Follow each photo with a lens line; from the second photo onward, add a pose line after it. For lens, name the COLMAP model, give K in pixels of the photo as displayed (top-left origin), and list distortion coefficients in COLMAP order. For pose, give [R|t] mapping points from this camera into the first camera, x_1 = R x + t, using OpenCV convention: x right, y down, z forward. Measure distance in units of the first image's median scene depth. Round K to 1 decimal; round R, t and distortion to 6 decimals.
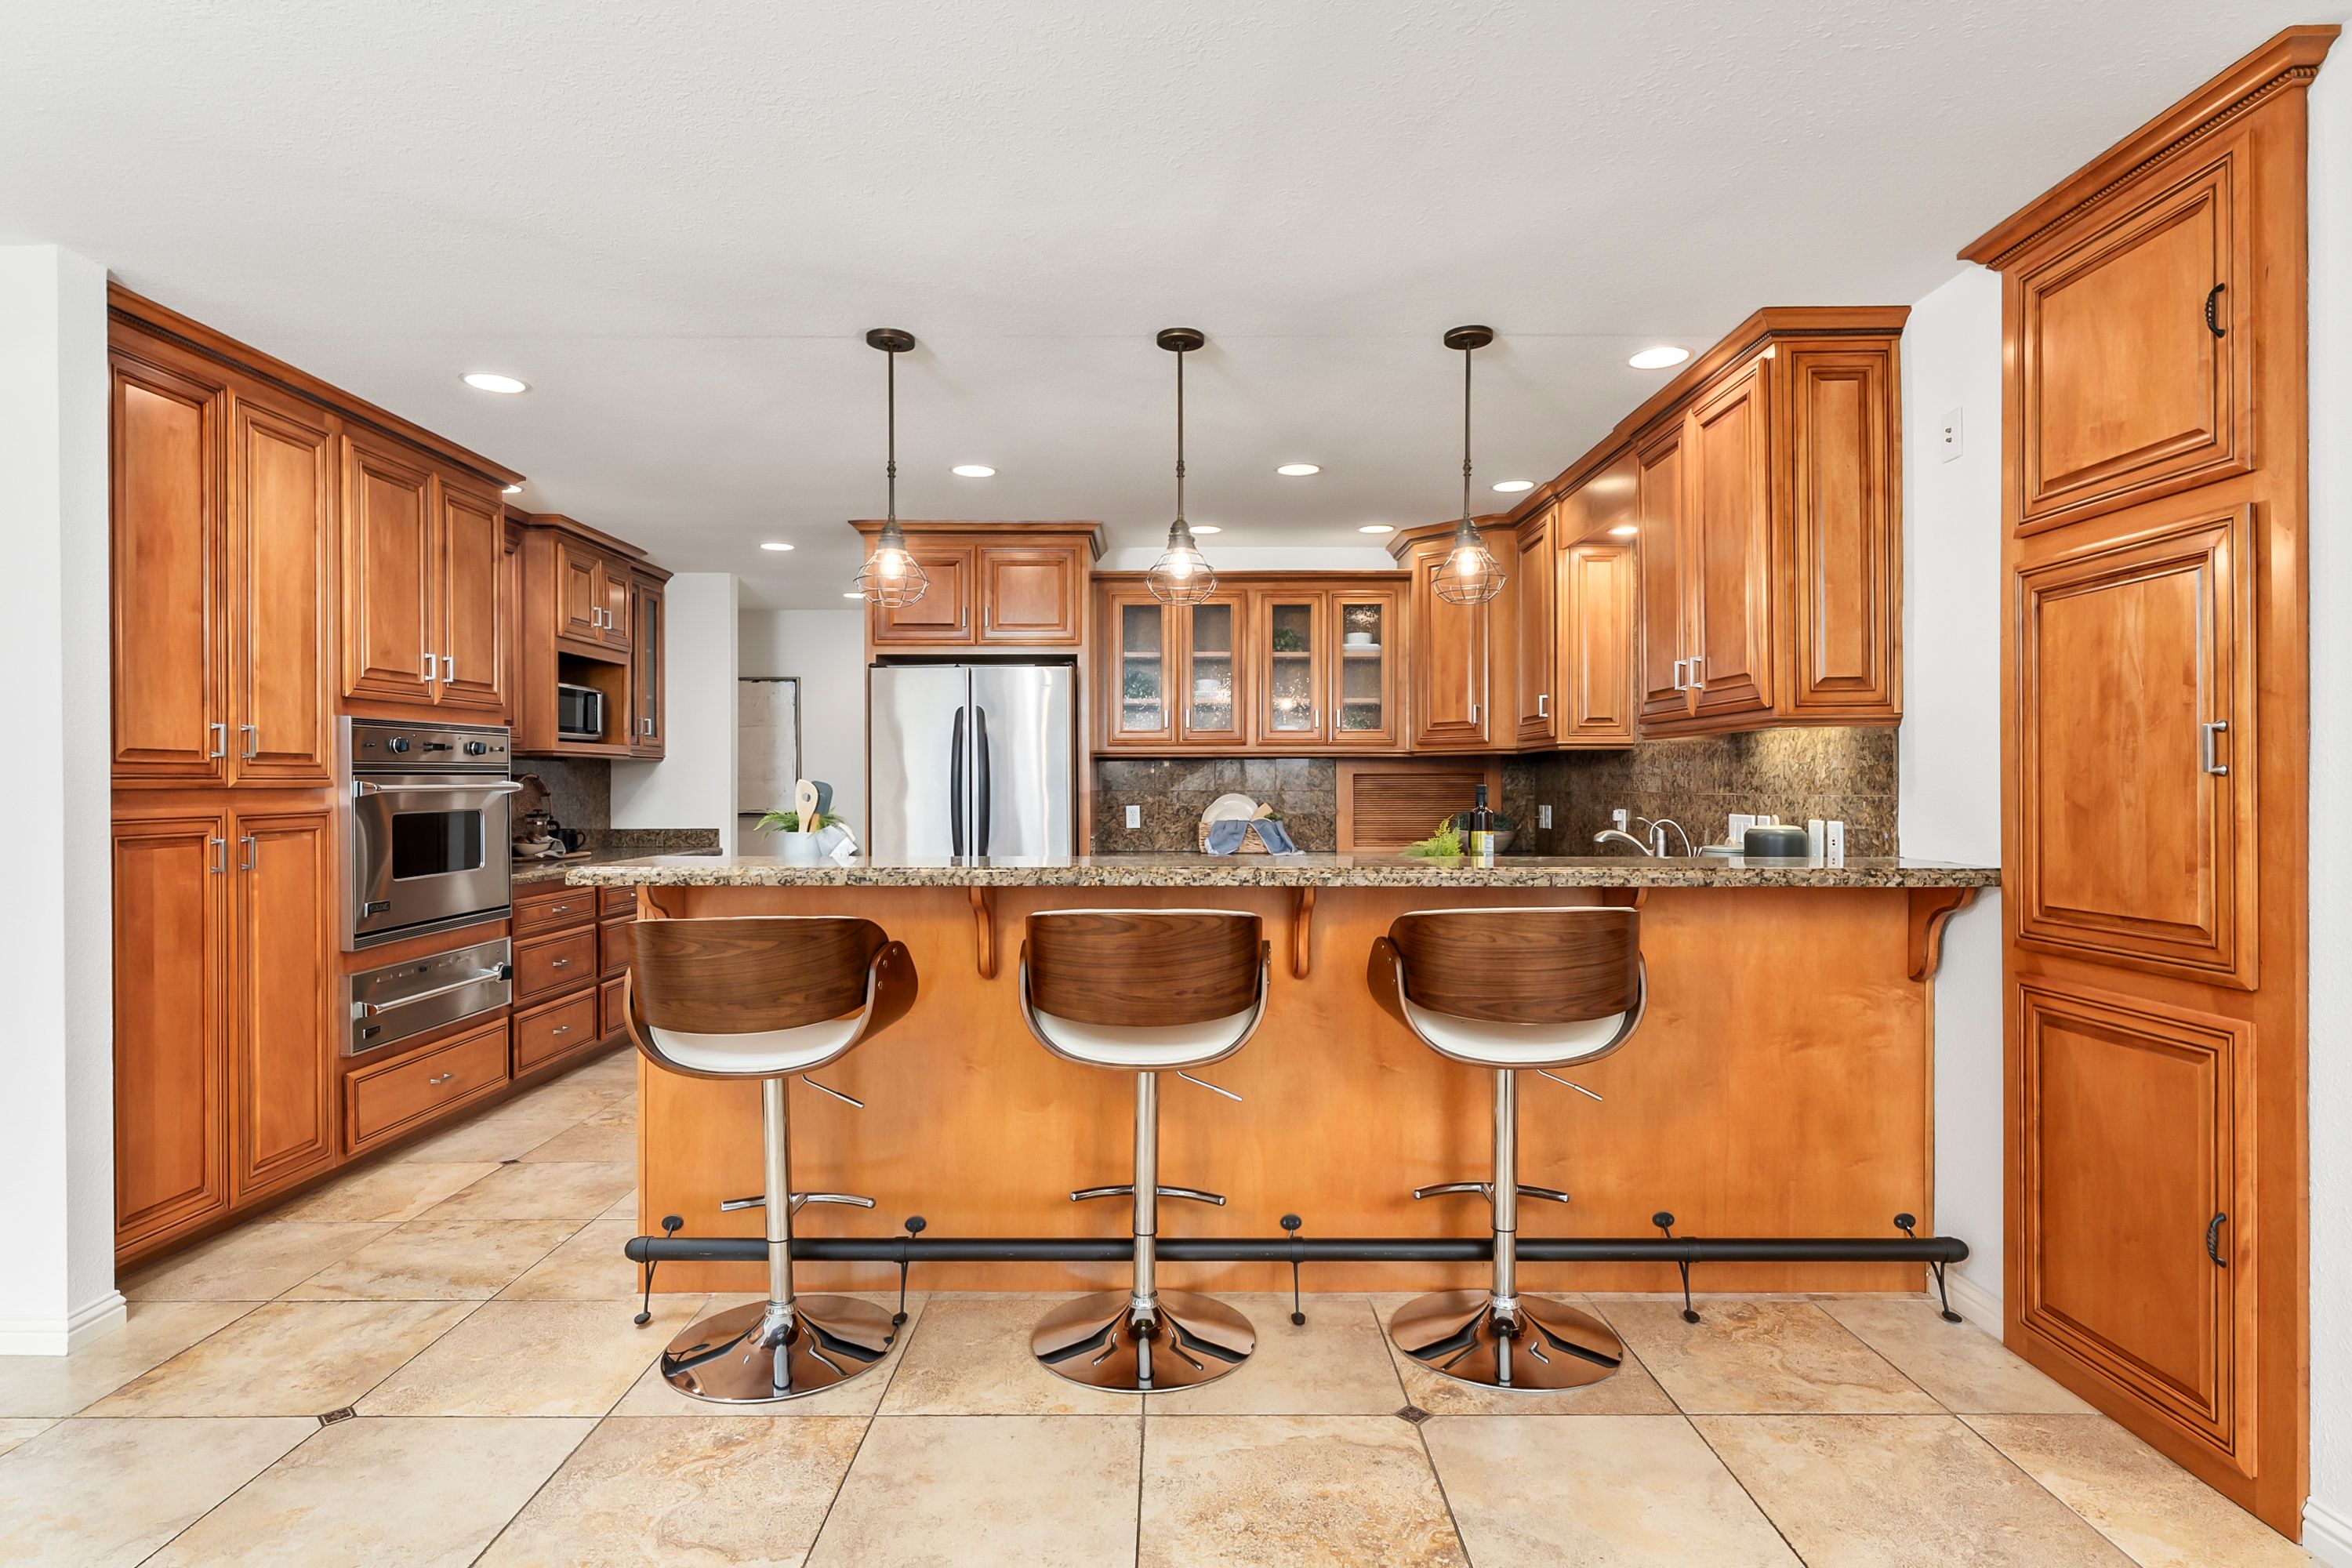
lens RADIAL K [[1346.1, 0, 1176.0], [0, 1346.1, 784.0], [0, 0, 1]] dist [0.001097, 0.000016]
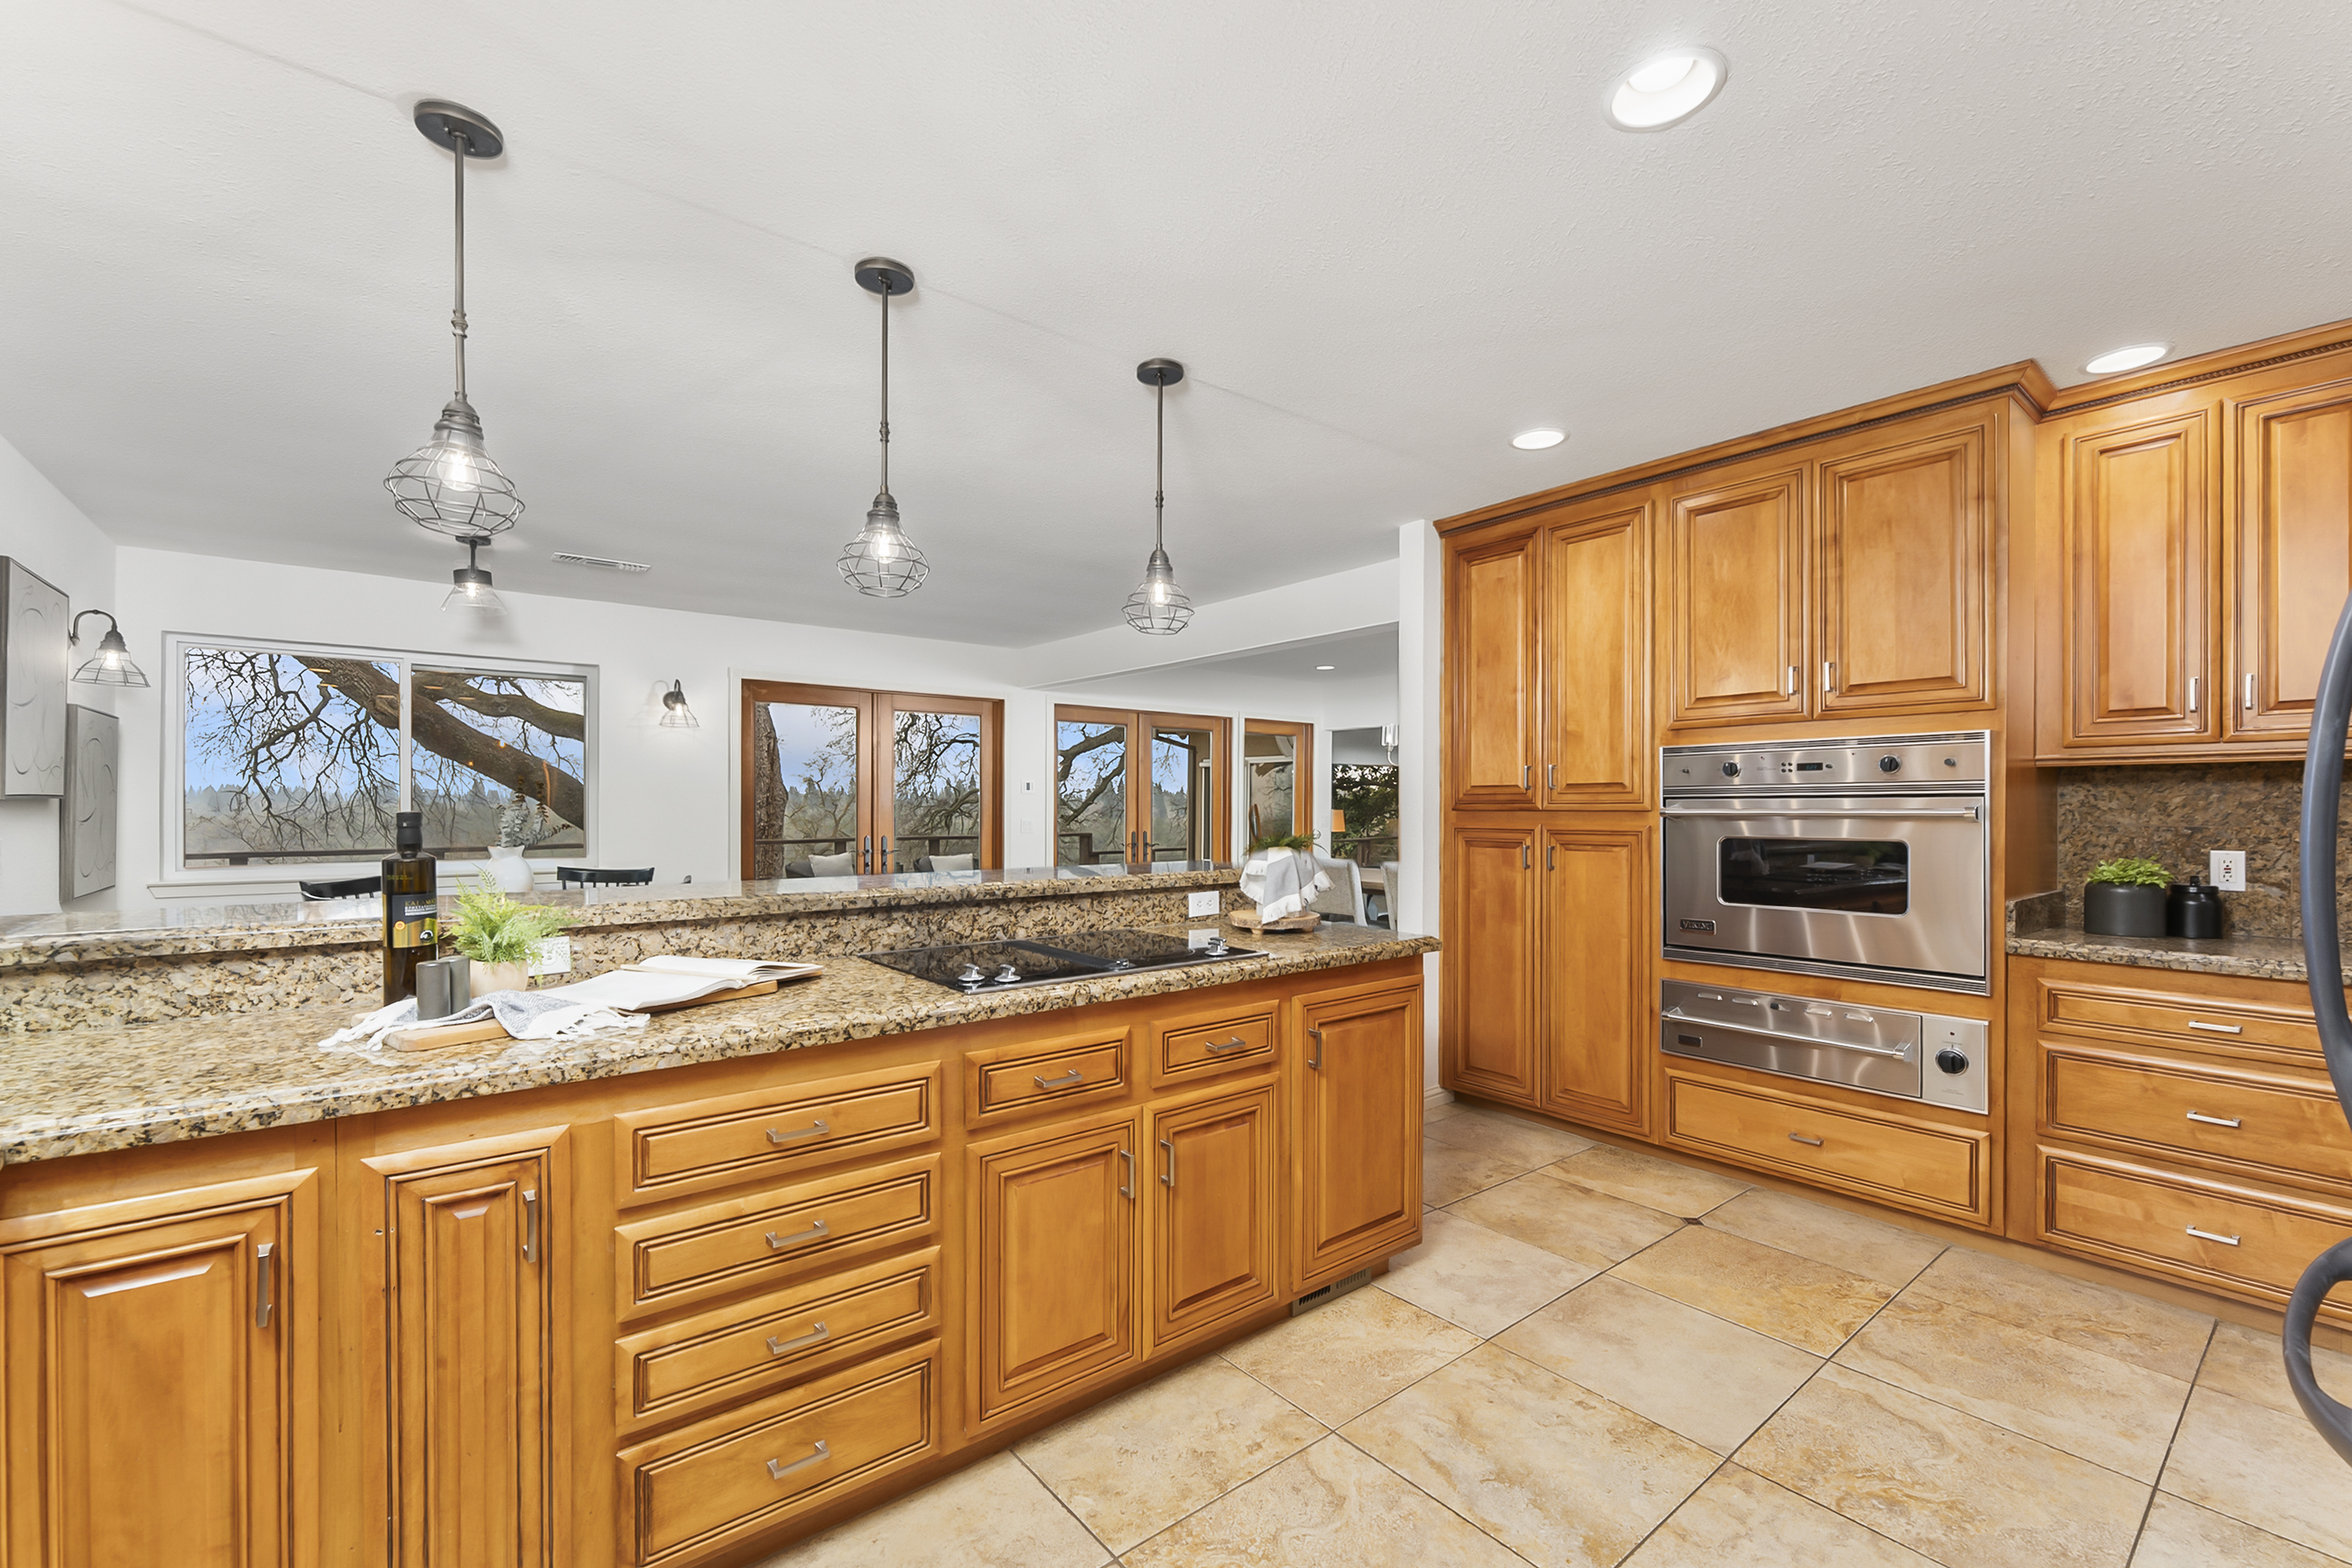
lens RADIAL K [[977.2, 0, 1176.0], [0, 977.2, 784.0], [0, 0, 1]] dist [0.001421, 0.000068]
pose [[-0.778804, -0.014050, -0.627110, 0.226303], [0.000765, 0.999727, -0.023348, -0.000420], [0.627266, -0.018663, -0.778581, 1.483846]]
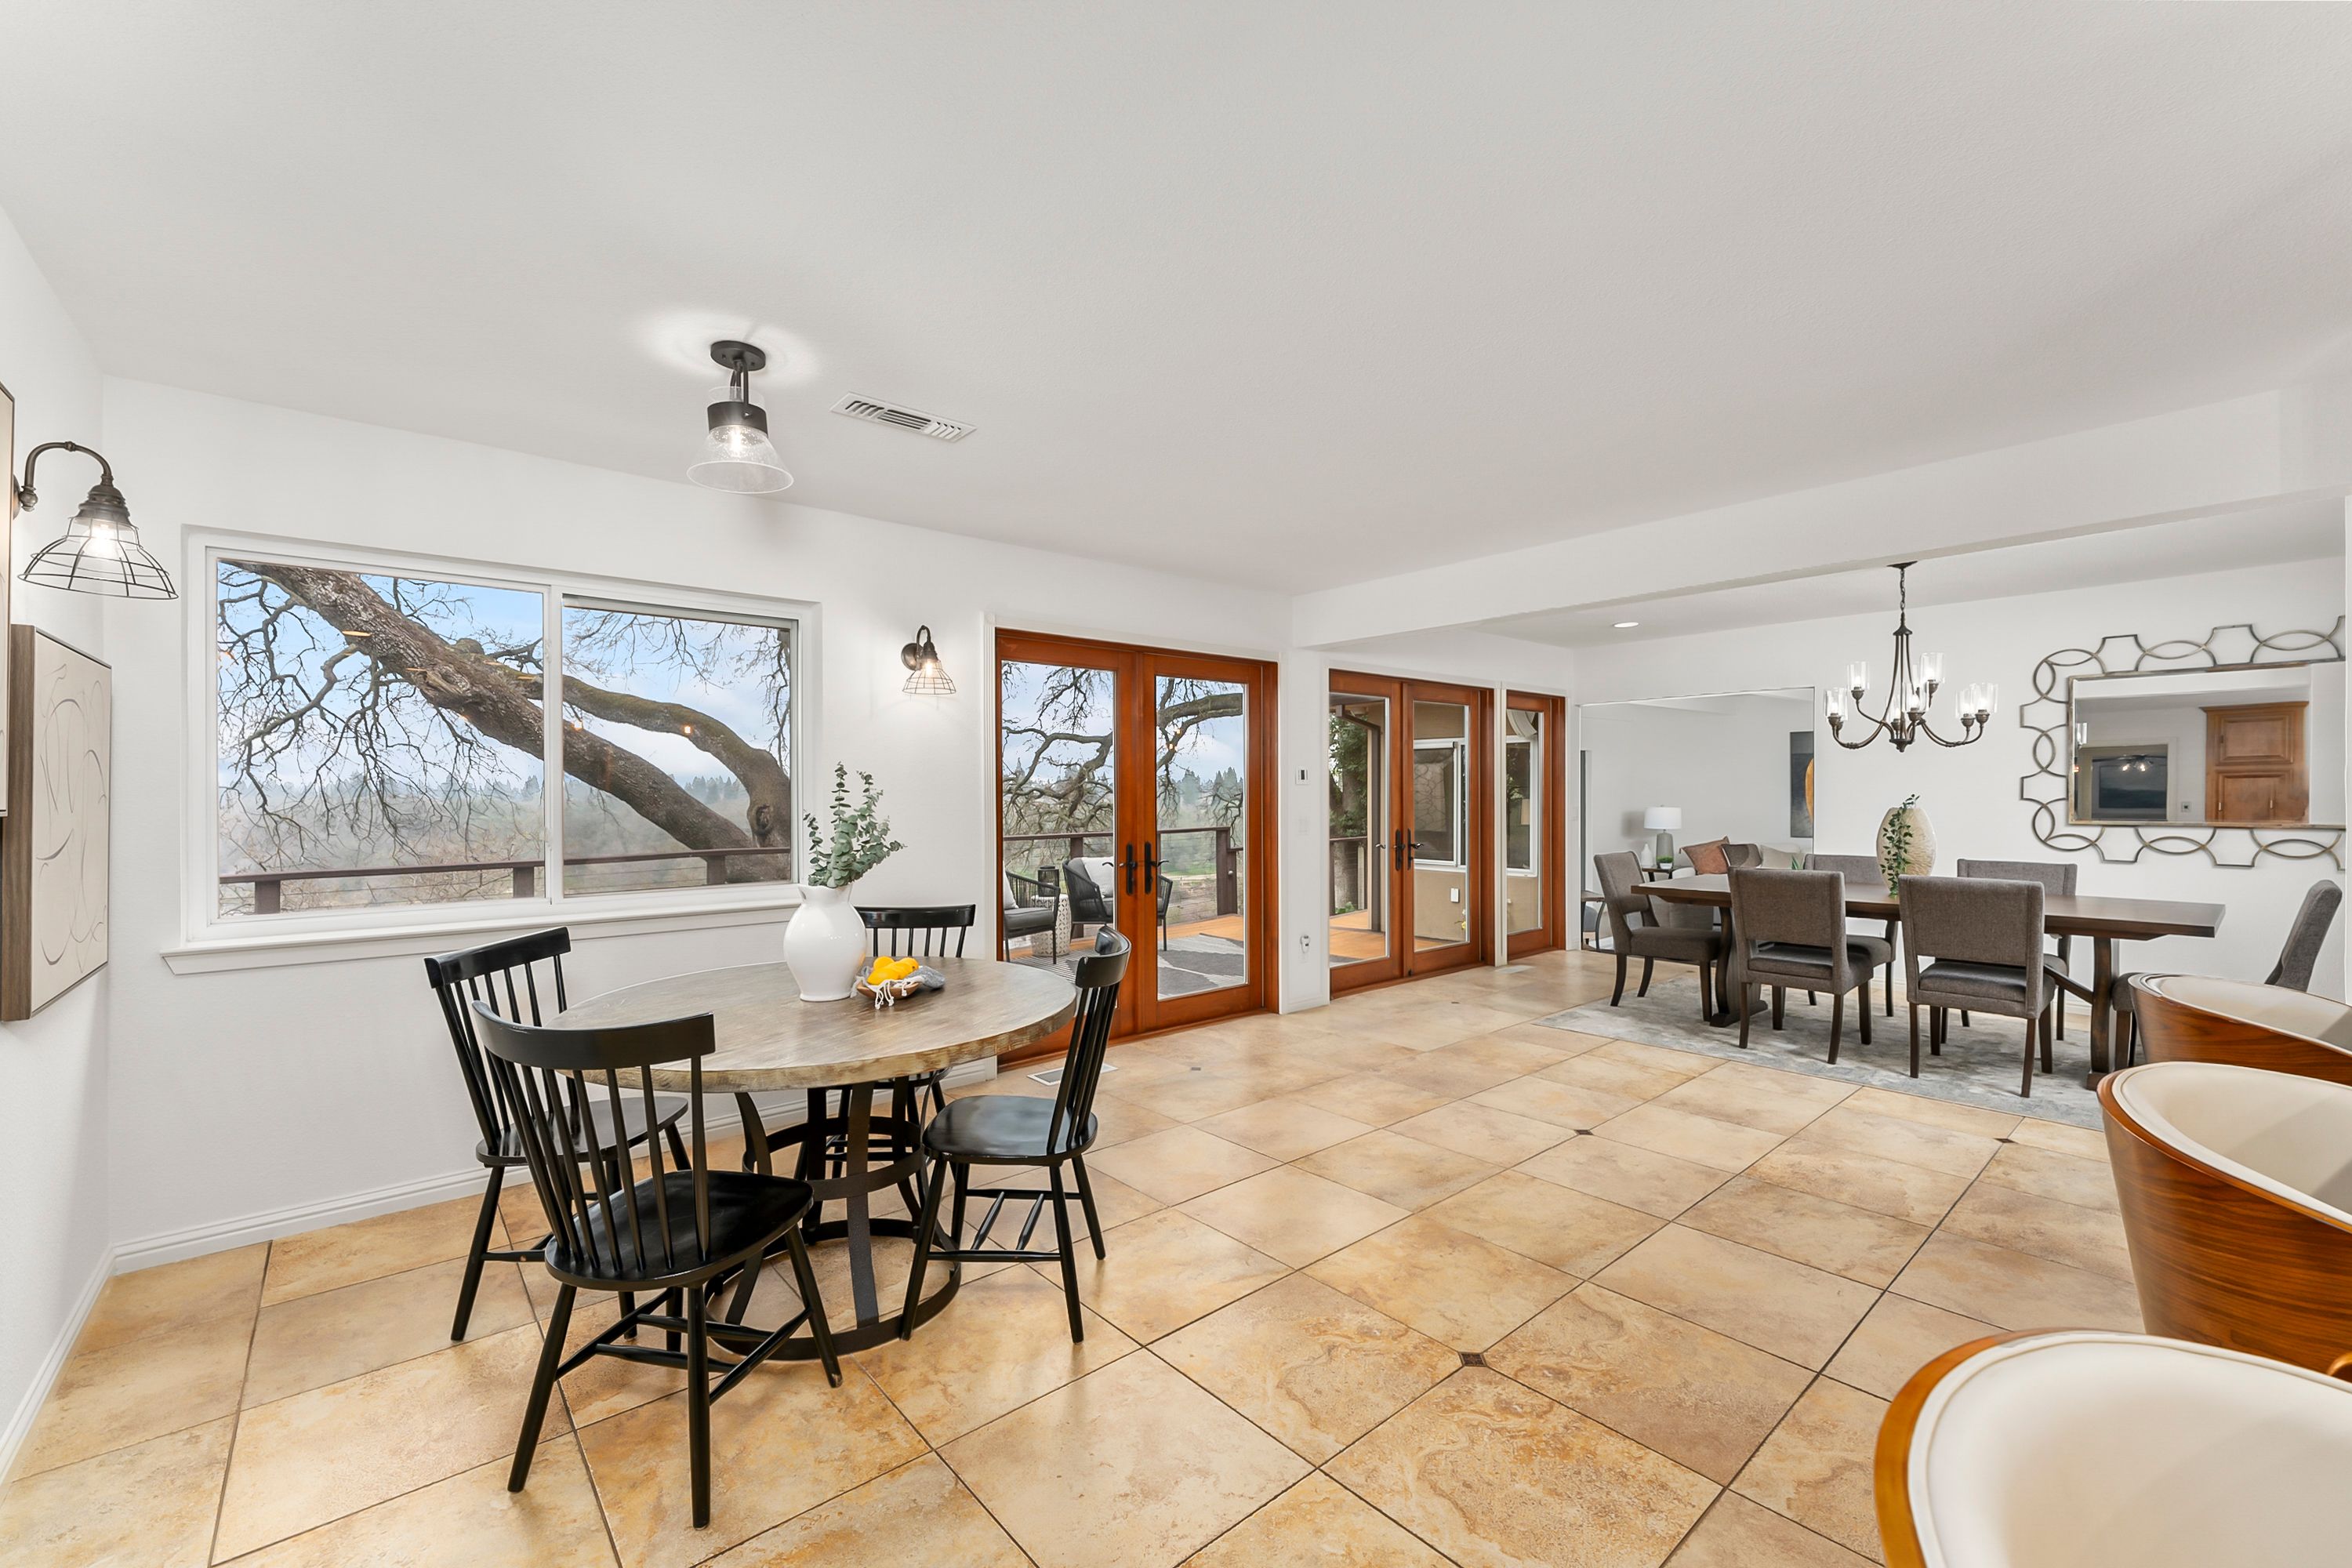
lens RADIAL K [[957.8, 0, 1176.0], [0, 957.8, 784.0], [0, 0, 1]] dist [-0.001912, -0.000168]
pose [[-0.762774, -0.000284, -0.646665, 0.263301], [0.008340, 0.999912, -0.010277, -0.004713], [0.646611, -0.013233, -0.762705, 1.256385]]
